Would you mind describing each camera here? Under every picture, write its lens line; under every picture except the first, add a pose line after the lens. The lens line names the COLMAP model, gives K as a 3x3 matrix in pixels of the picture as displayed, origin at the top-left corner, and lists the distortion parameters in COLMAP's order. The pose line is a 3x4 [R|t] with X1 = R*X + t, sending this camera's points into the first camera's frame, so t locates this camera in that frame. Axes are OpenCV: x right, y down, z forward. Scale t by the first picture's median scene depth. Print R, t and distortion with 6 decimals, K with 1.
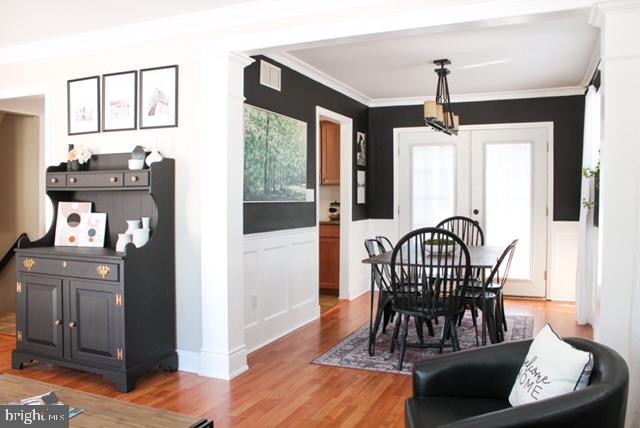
lens RADIAL K [[543.5, 0, 320.0], [0, 543.5, 214.0], [0, 0, 1]] dist [-0.169091, 0.154197]
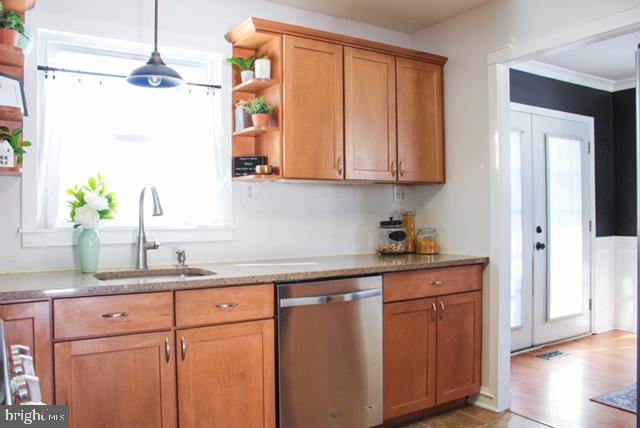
lens RADIAL K [[543.5, 0, 320.0], [0, 543.5, 214.0], [0, 0, 1]] dist [-0.169091, 0.154197]
pose [[0.553187, -0.004651, 0.833044, -0.475481], [0.036745, 0.999147, -0.018822, -0.023338], [-0.832247, 0.041022, 0.552886, 0.893870]]
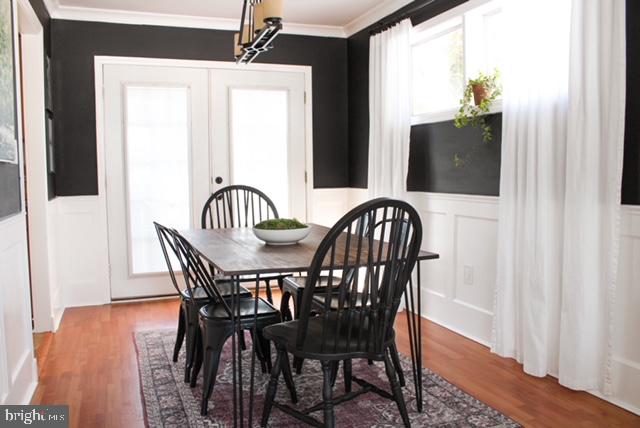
lens RADIAL K [[543.5, 0, 320.0], [0, 543.5, 214.0], [0, 0, 1]] dist [-0.169091, 0.154197]
pose [[0.709722, -0.063363, 0.701626, -0.140749], [0.032385, 0.997829, 0.057354, 0.004631], [-0.703737, -0.017983, 0.710233, 0.392303]]
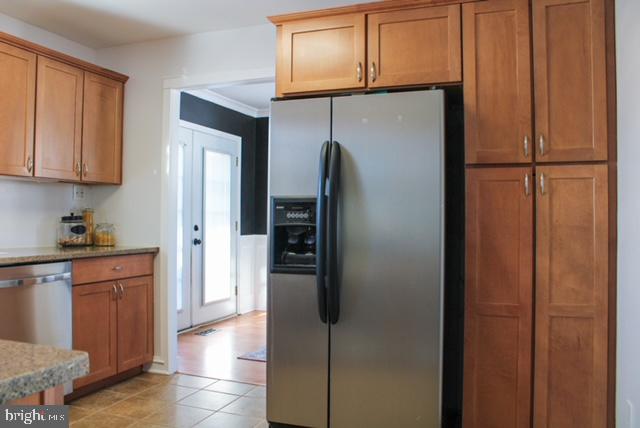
lens RADIAL K [[543.5, 0, 320.0], [0, 543.5, 214.0], [0, 0, 1]] dist [-0.169091, 0.154197]
pose [[-0.046233, 0.011723, 0.998862, -0.589700], [0.026781, 0.999586, -0.010492, -0.012445], [-0.998572, 0.026266, -0.046527, 0.885898]]
